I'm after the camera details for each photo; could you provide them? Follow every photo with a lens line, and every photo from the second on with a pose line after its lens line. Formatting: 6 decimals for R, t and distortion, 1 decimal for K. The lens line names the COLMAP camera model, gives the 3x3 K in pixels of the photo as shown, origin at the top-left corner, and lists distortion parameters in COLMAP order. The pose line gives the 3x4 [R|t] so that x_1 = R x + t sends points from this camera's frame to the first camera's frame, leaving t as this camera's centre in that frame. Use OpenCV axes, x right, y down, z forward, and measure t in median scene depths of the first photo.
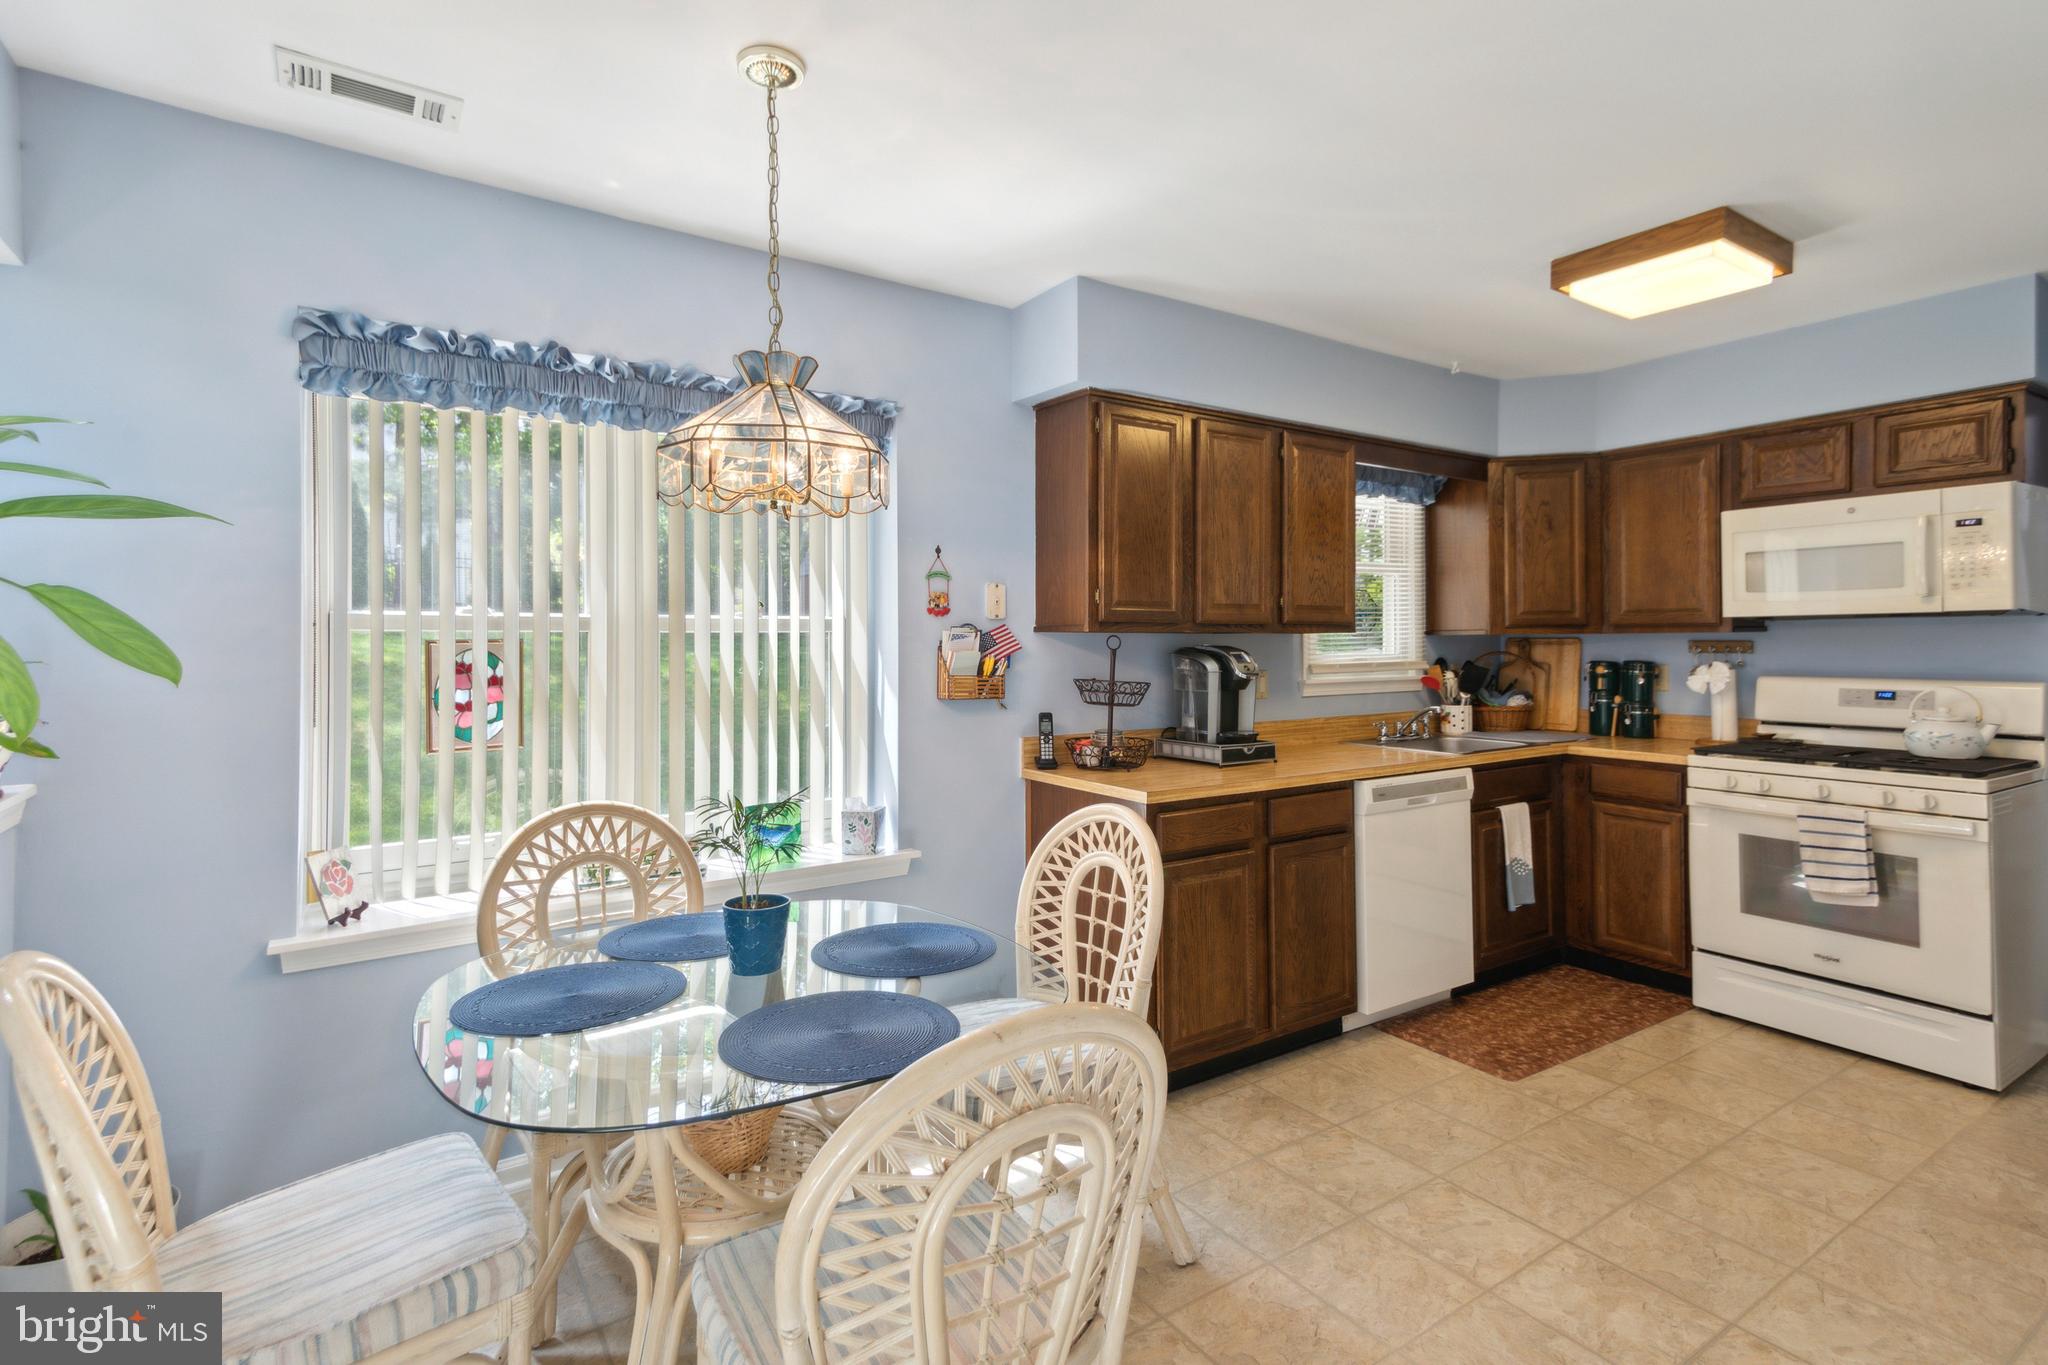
lens RADIAL K [[1000.1, 0, 1013.8], [0, 1000.1, 640.2], [0, 0, 1]] dist [0.048921, -0.000545]
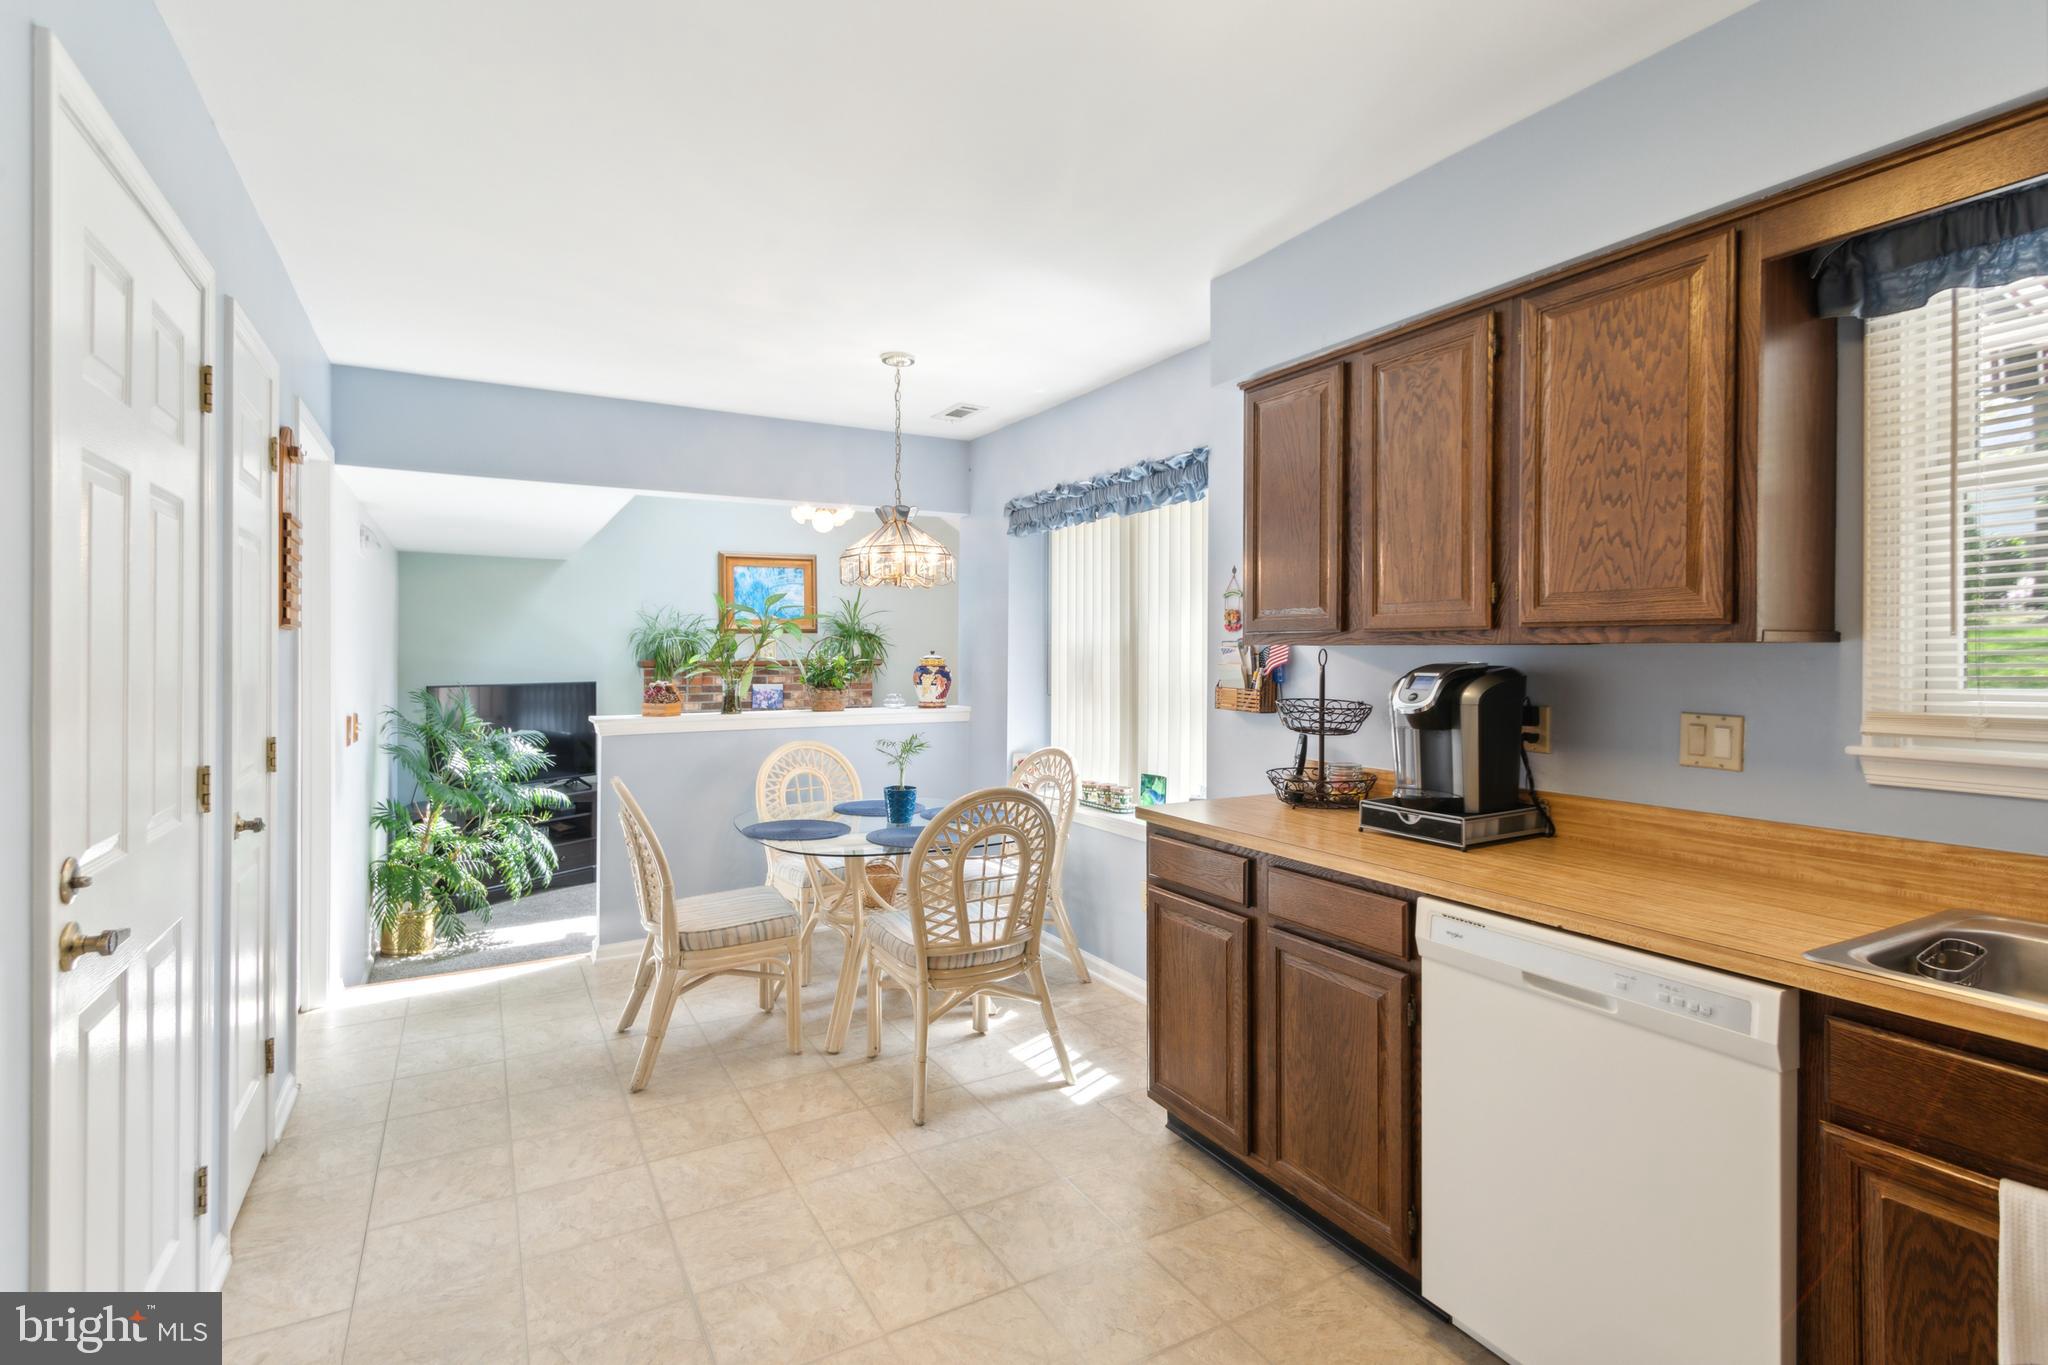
lens RADIAL K [[1000.1, 0, 1024.7], [0, 1000.1, 650.1], [0, 0, 1]] dist [0.048921, -0.000545]
pose [[-0.098471, 0.004655, -0.995129, 0.941922], [0.007274, 0.999966, 0.003958, -0.008473], [0.995113, -0.006849, -0.098502, 0.813695]]
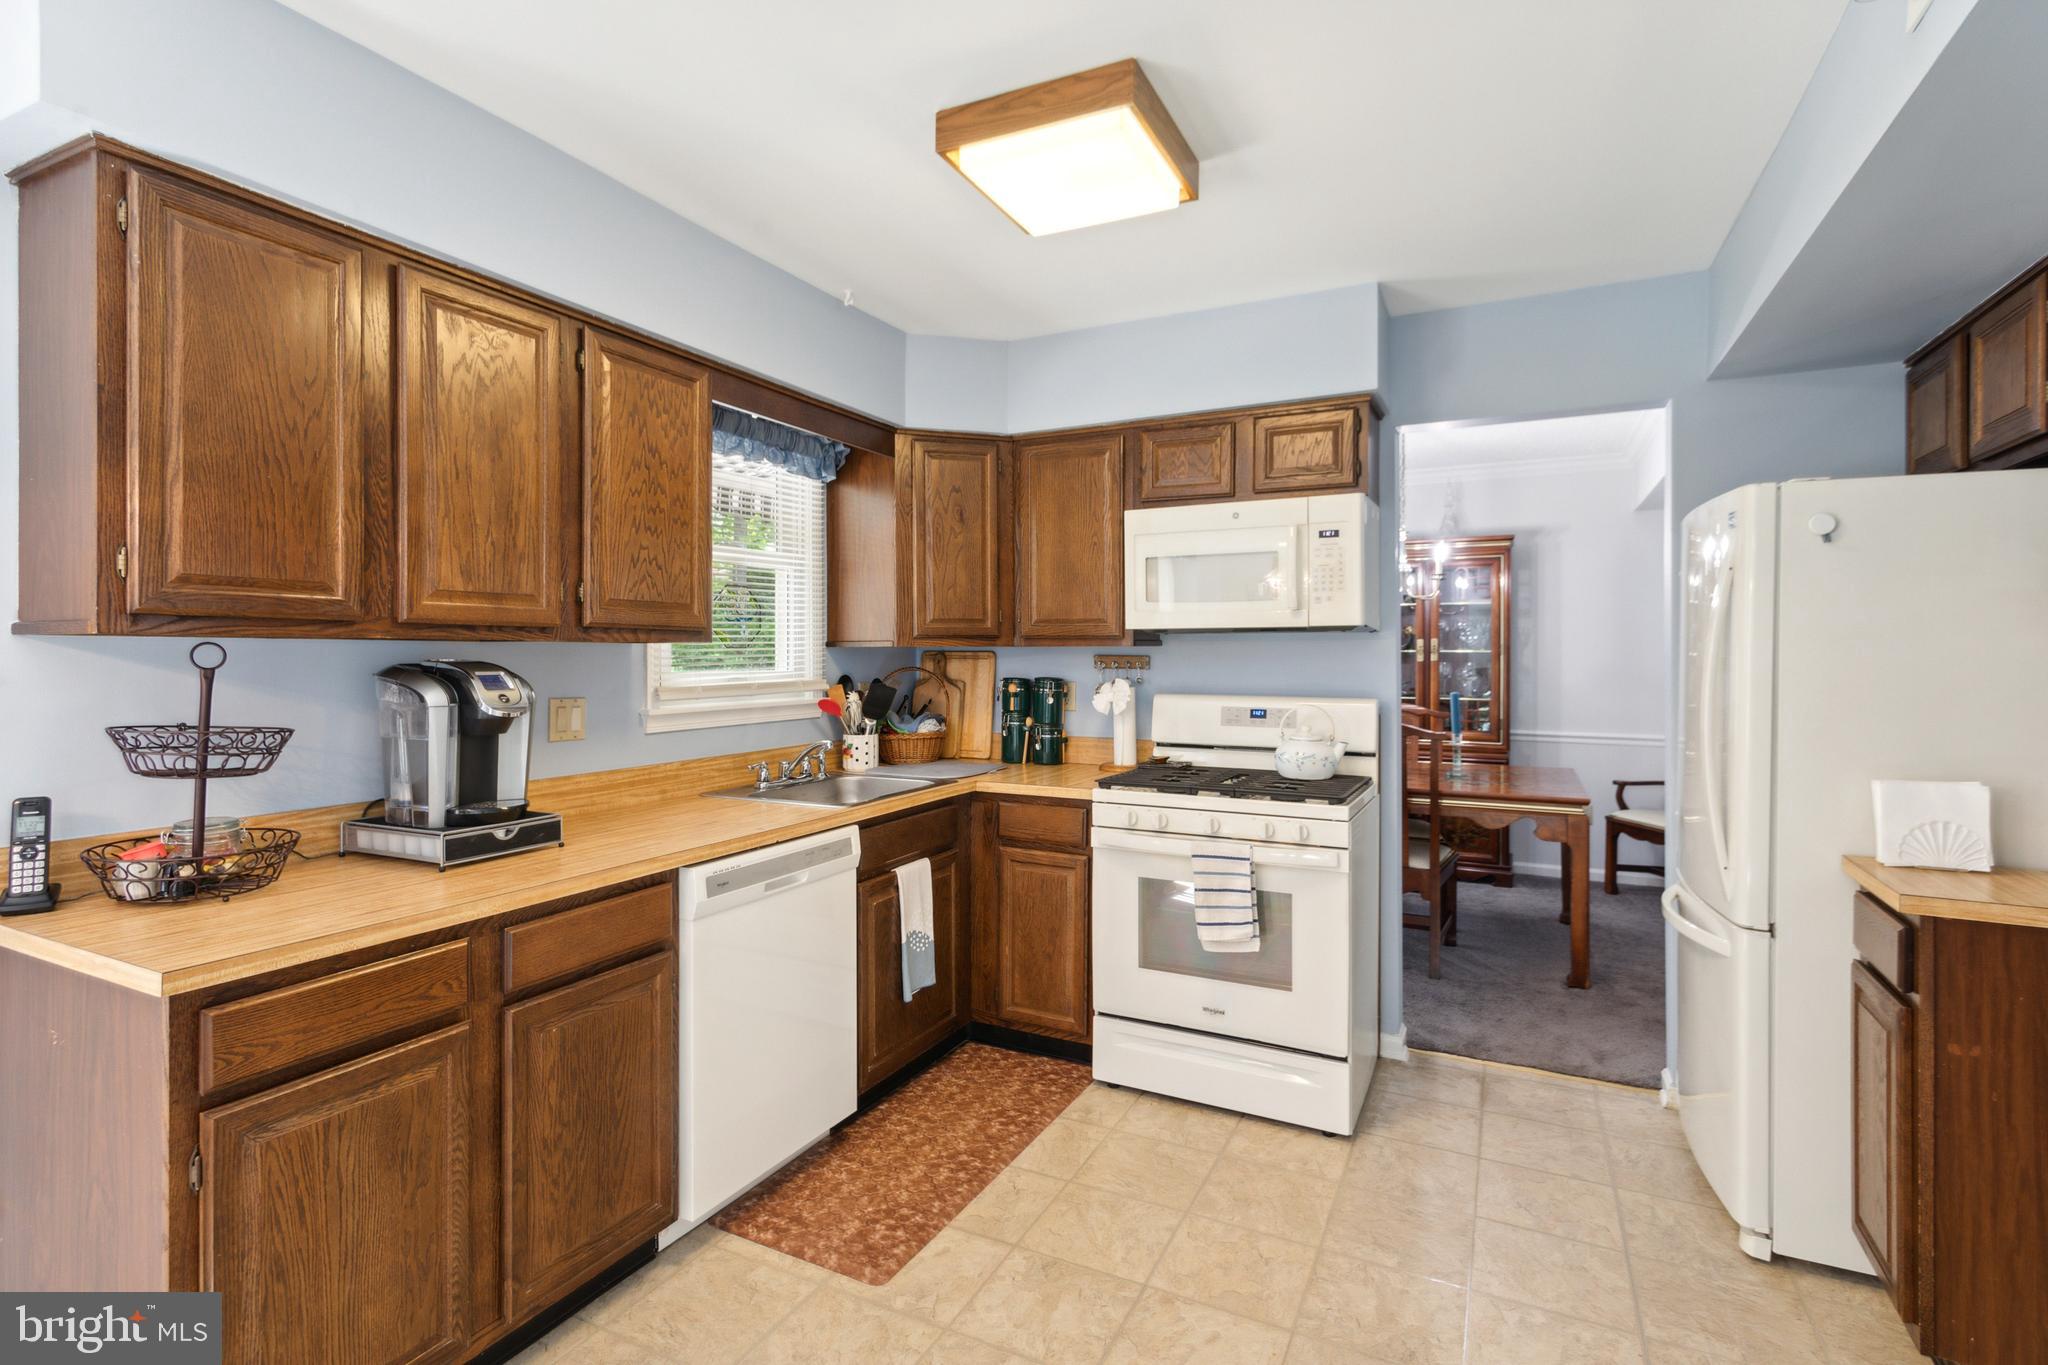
lens RADIAL K [[1000.1, 0, 1021.6], [0, 1000.1, 671.5], [0, 0, 1]] dist [0.048921, -0.000545]
pose [[0.871690, -0.004859, 0.490033, 0.206262], [-0.005128, 0.999806, 0.019036, -0.001942], [-0.490031, -0.019106, 0.871496, 0.313571]]
